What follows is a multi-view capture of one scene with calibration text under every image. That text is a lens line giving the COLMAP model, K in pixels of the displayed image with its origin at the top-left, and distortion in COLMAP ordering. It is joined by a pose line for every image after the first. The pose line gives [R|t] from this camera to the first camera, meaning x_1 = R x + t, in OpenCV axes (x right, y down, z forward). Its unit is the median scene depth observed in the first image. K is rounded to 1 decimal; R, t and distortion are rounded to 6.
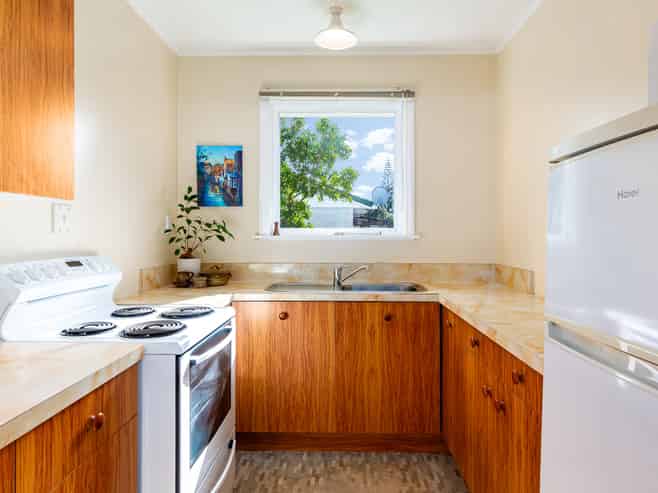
lens RADIAL K [[416.1, 0, 329.2], [0, 416.1, 225.6], [0, 0, 1]] dist [0.004902, 0.001274]
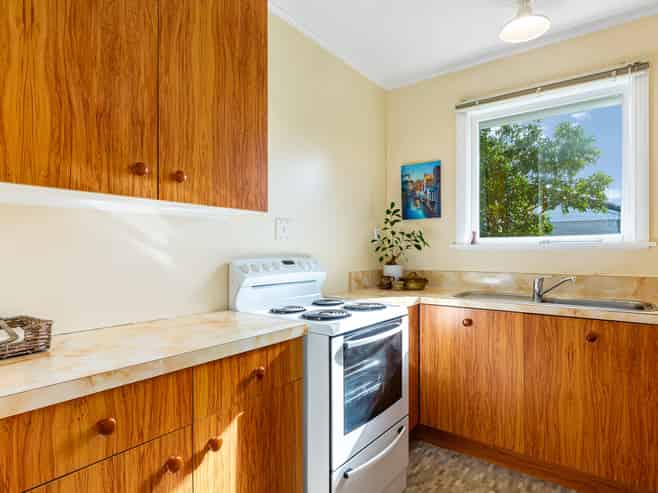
lens RADIAL K [[375.4, 0, 329.0], [0, 375.4, 246.5], [0, 0, 1]] dist [-0.003738, -0.000542]
pose [[0.808972, -0.006799, -0.587808, 0.134066], [0.009809, 0.999950, 0.001933, 0.024913], [0.587766, -0.007330, 0.808998, 0.062138]]
